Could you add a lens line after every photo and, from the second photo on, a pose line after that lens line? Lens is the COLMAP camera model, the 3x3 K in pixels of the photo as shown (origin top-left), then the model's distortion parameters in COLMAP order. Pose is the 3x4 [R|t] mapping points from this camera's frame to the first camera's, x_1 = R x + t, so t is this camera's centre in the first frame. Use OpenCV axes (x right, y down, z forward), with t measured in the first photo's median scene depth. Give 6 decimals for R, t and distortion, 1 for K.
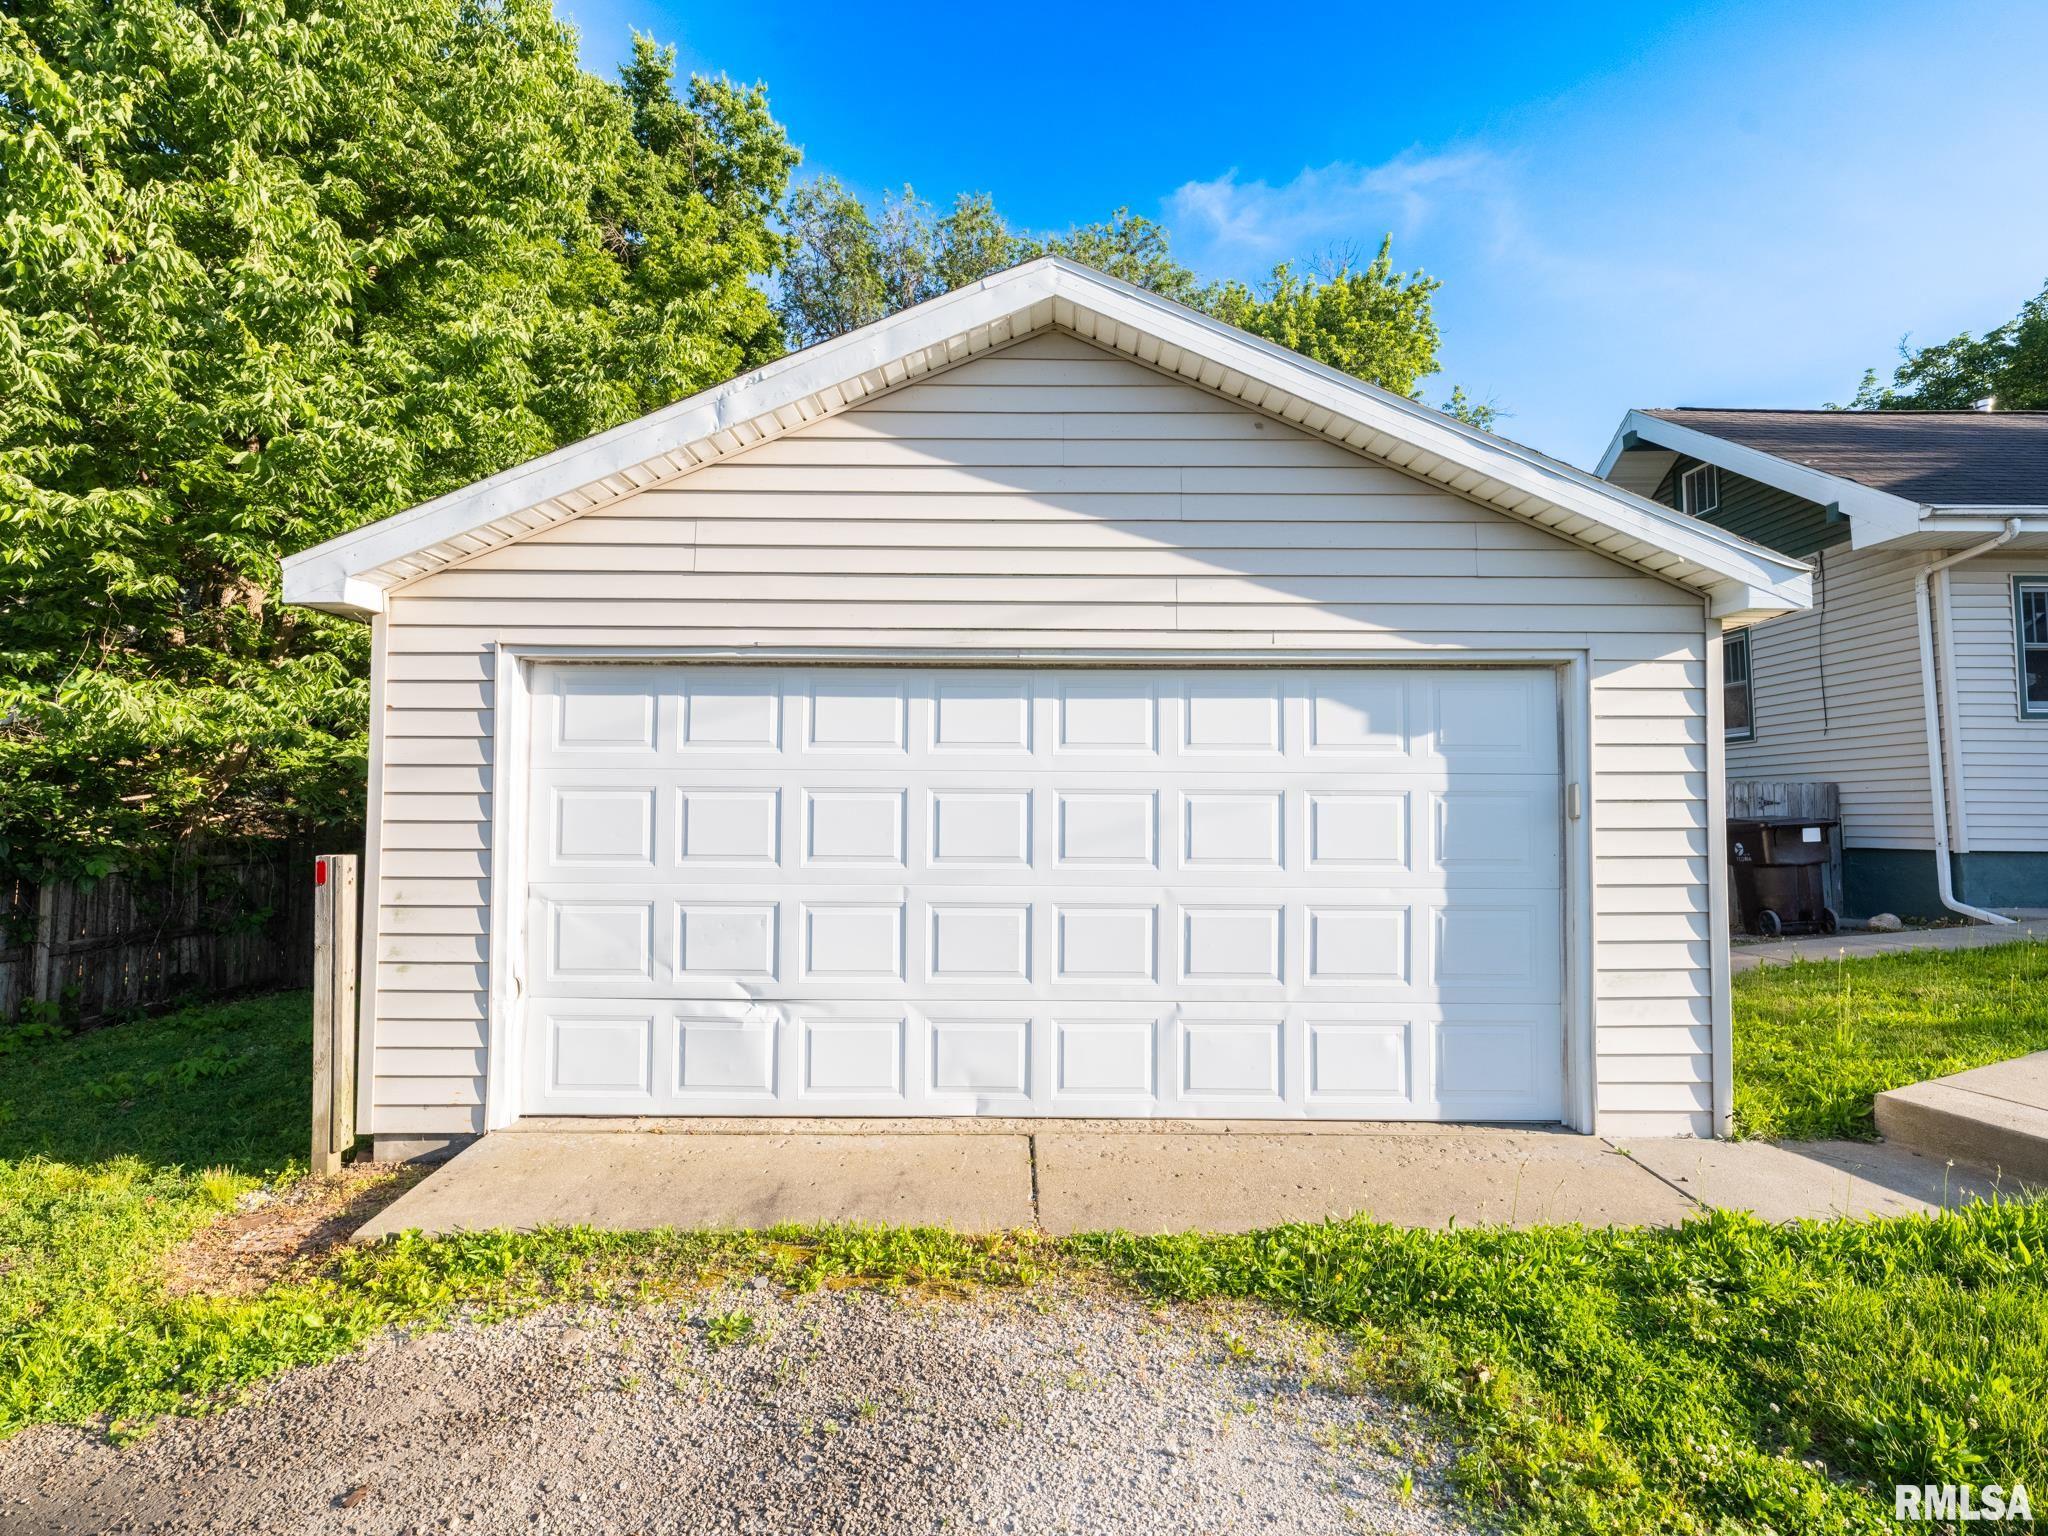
lens RADIAL K [[964.5, 0, 1024.0], [0, 964.5, 768.0], [0, 0, 1]] dist [-0.003759, 0.000475]
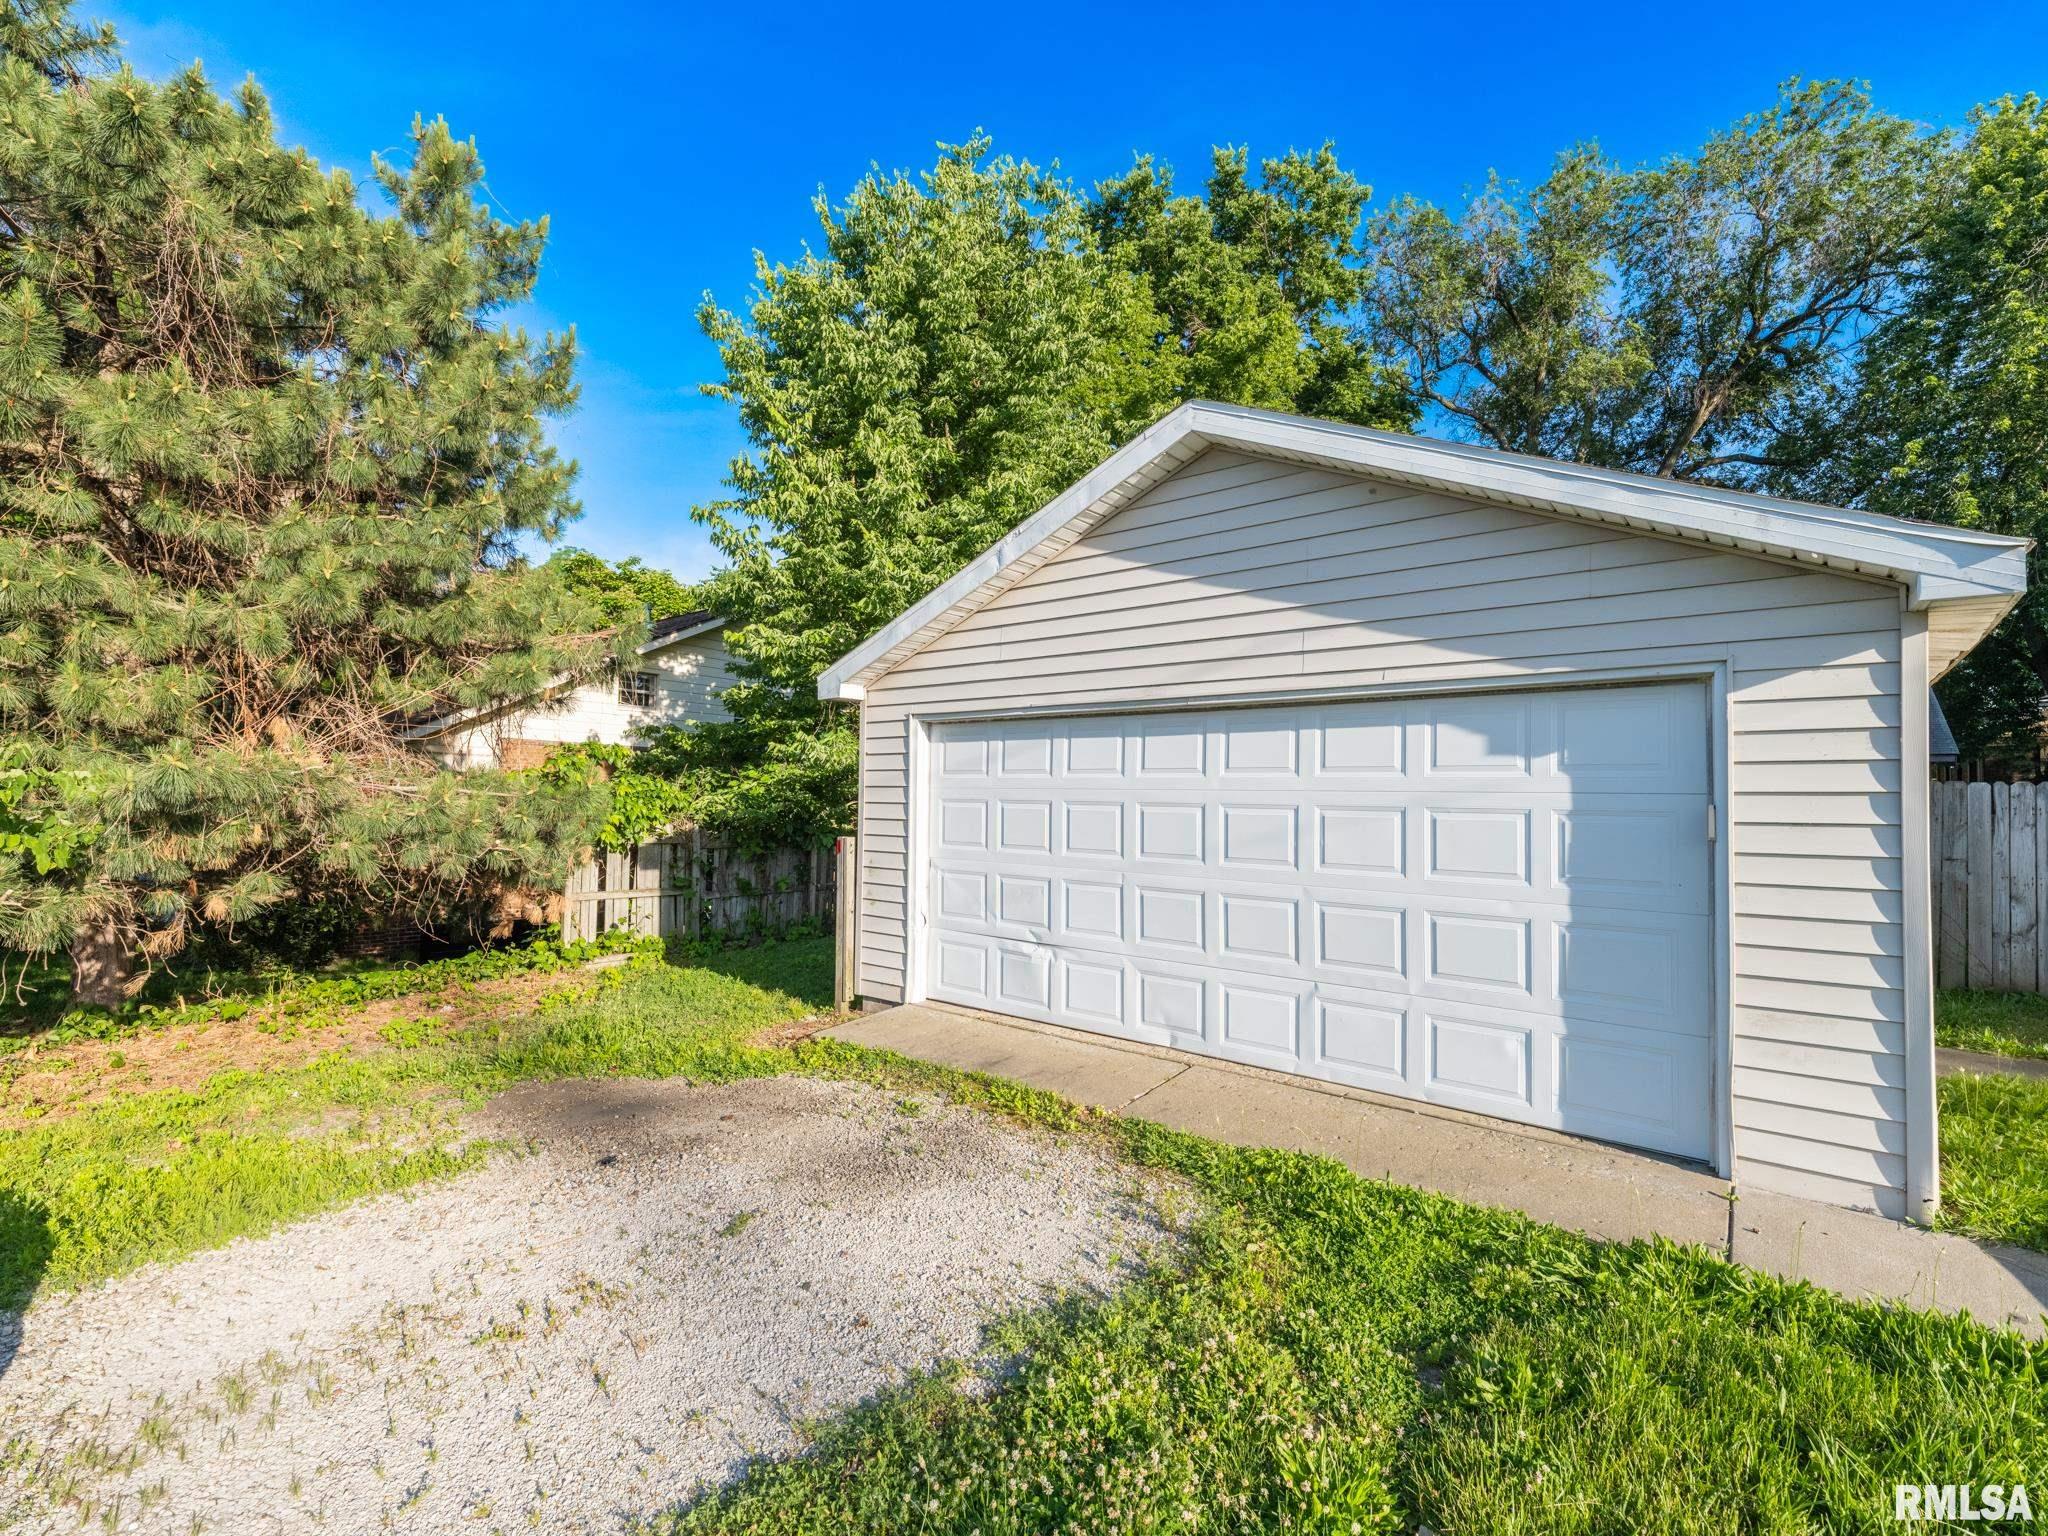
lens RADIAL K [[921.0, 0, 1024.0], [0, 921.0, 768.0], [0, 0, 1]] dist [-0.002963, 0.000024]
pose [[0.776415, -0.013732, -0.630072, 0.605132], [0.013140, 0.999898, -0.005600, -0.022699], [0.630085, -0.003931, 0.776516, -0.119672]]
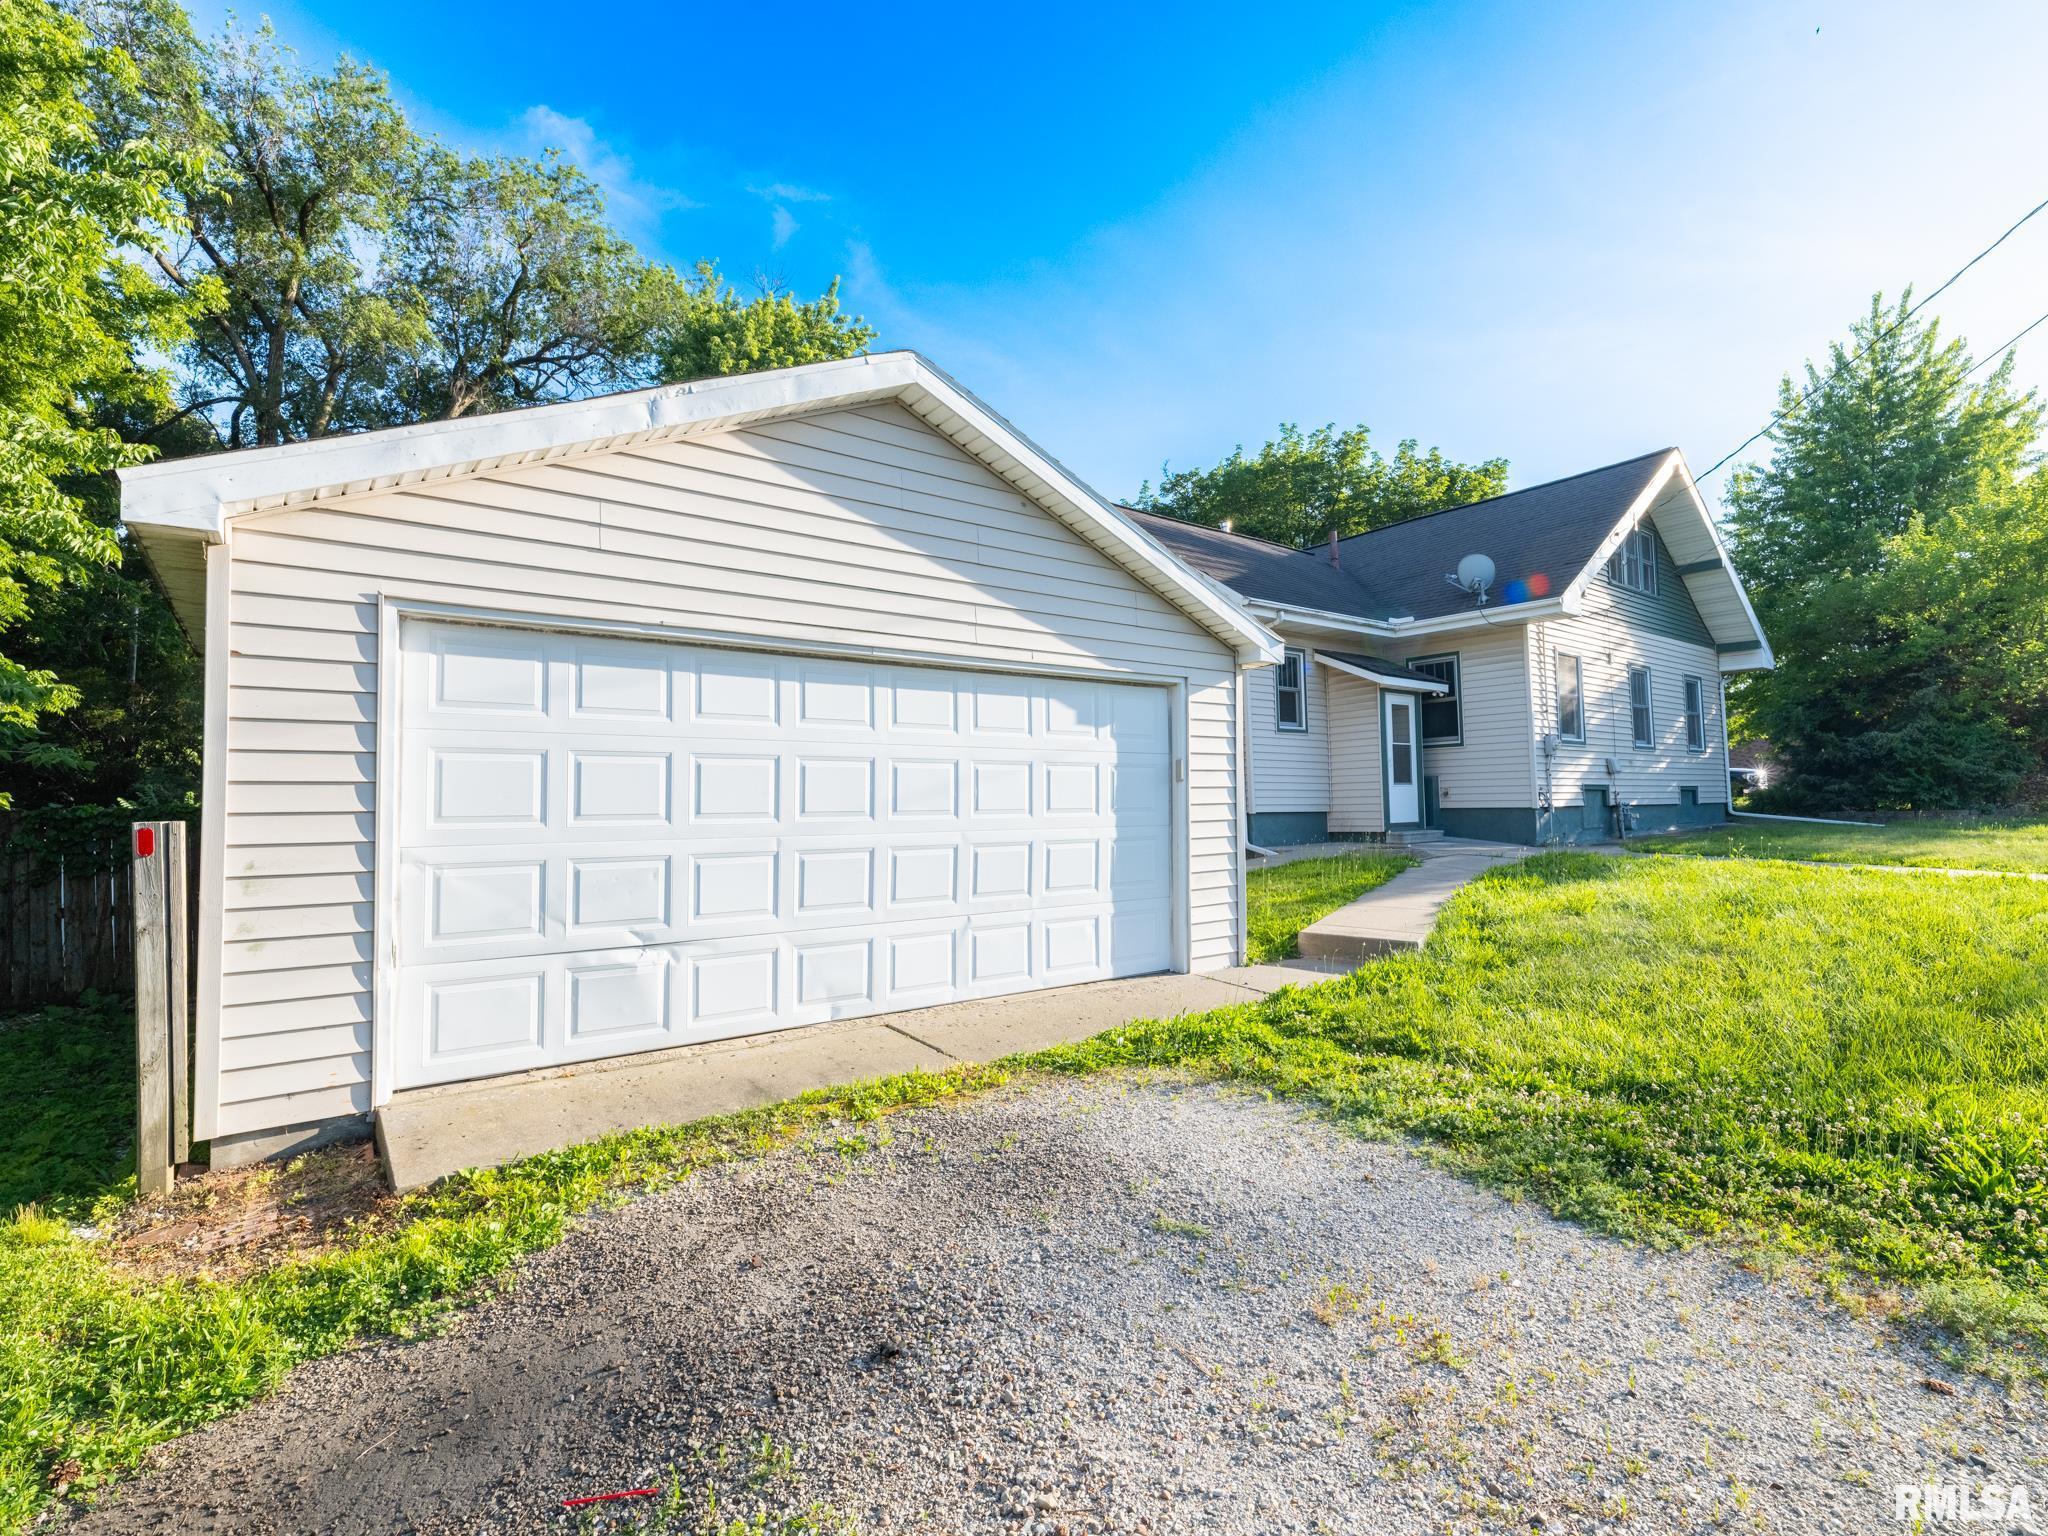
lens RADIAL K [[968.0, 0, 1040.7], [0, 968.0, 771.1], [0, 0, 1]] dist [-0.001013, -0.000177]
pose [[0.793212, 0.007670, 0.608897, -0.597148], [-0.011574, 0.999930, 0.002483, 0.033462], [-0.608835, -0.009017, 0.793245, -0.148724]]
